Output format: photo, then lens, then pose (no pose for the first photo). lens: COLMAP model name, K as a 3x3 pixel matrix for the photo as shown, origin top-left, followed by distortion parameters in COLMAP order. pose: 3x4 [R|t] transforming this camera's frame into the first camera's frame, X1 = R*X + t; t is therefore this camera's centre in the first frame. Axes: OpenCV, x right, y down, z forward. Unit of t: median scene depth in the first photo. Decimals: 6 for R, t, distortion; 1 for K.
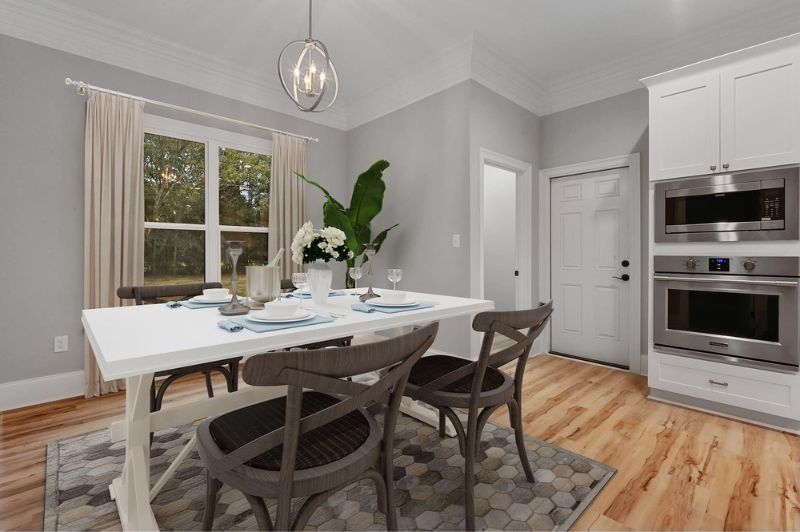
lens RADIAL K [[358.1, 0, 398.0], [0, 358.1, 256.3], [0, 0, 1]] dist [-0.002929, -0.000452]
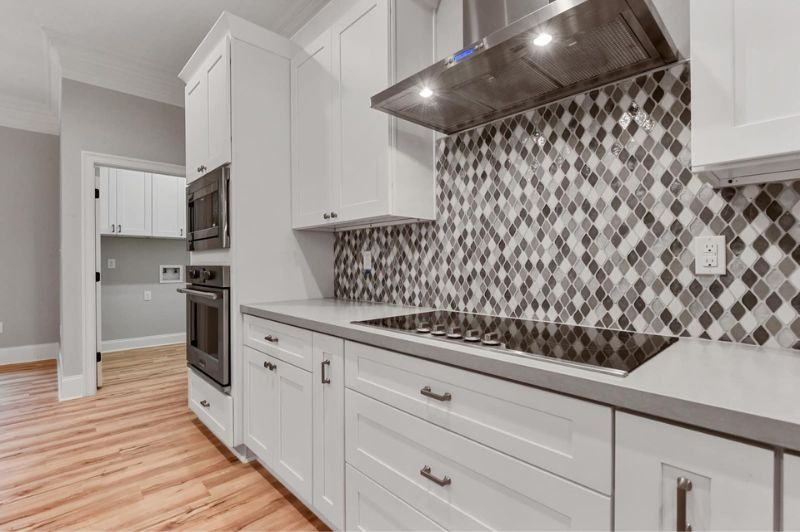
lens RADIAL K [[371.2, 0, 388.7], [0, 371.2, 263.2], [0, 0, 1]] dist [-0.001317, -0.000243]
pose [[0.999945, -0.008742, -0.005738, 1.330704], [0.008713, 0.999949, -0.005024, 0.001164], [0.005781, 0.004974, 0.999971, 0.040323]]
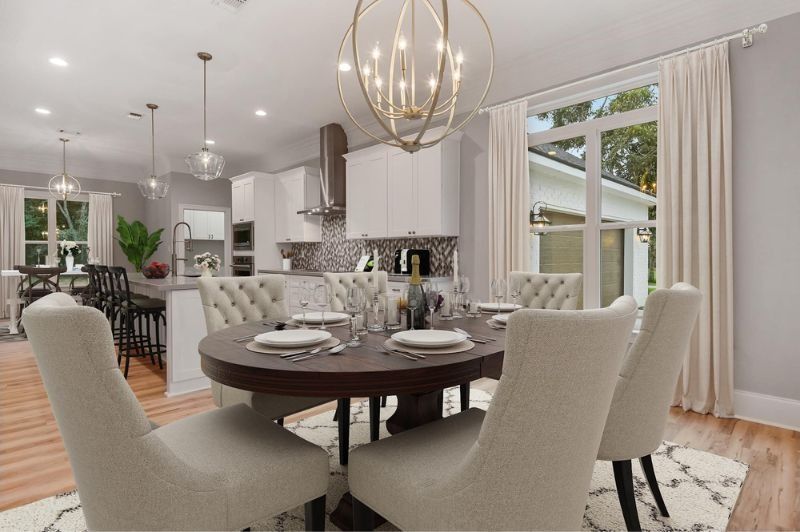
lens RADIAL K [[389.6, 0, 382.6], [0, 389.6, 268.6], [0, 0, 1]] dist [-0.003586, -0.000785]
pose [[0.999805, -0.007008, 0.018479, 1.754792], [0.006411, 0.999462, 0.032174, 0.005070], [-0.018695, -0.032049, 0.999311, -1.671012]]
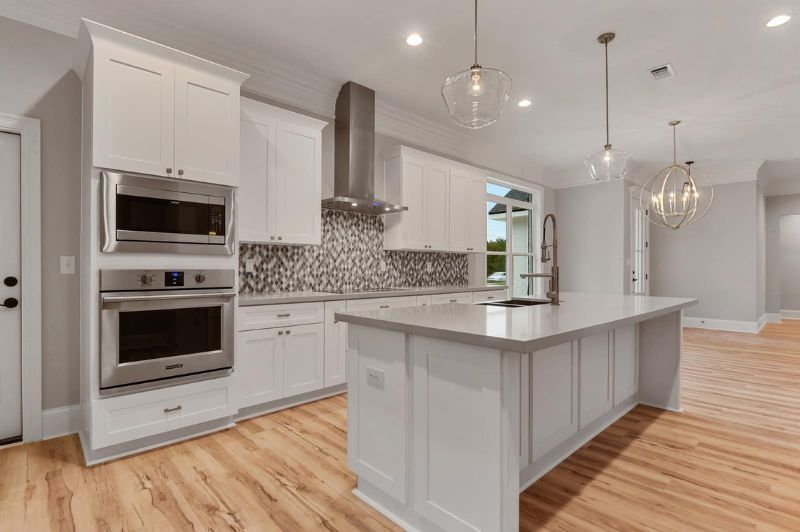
lens RADIAL K [[389.6, 0, 382.6], [0, 389.6, 268.6], [0, 0, 1]] dist [-0.003586, -0.000785]
pose [[0.020256, -0.006267, 0.999775, -0.078737], [0.000128, 0.999980, 0.006266, -0.008478], [-0.999795, 0.000001, 0.020256, 0.429894]]
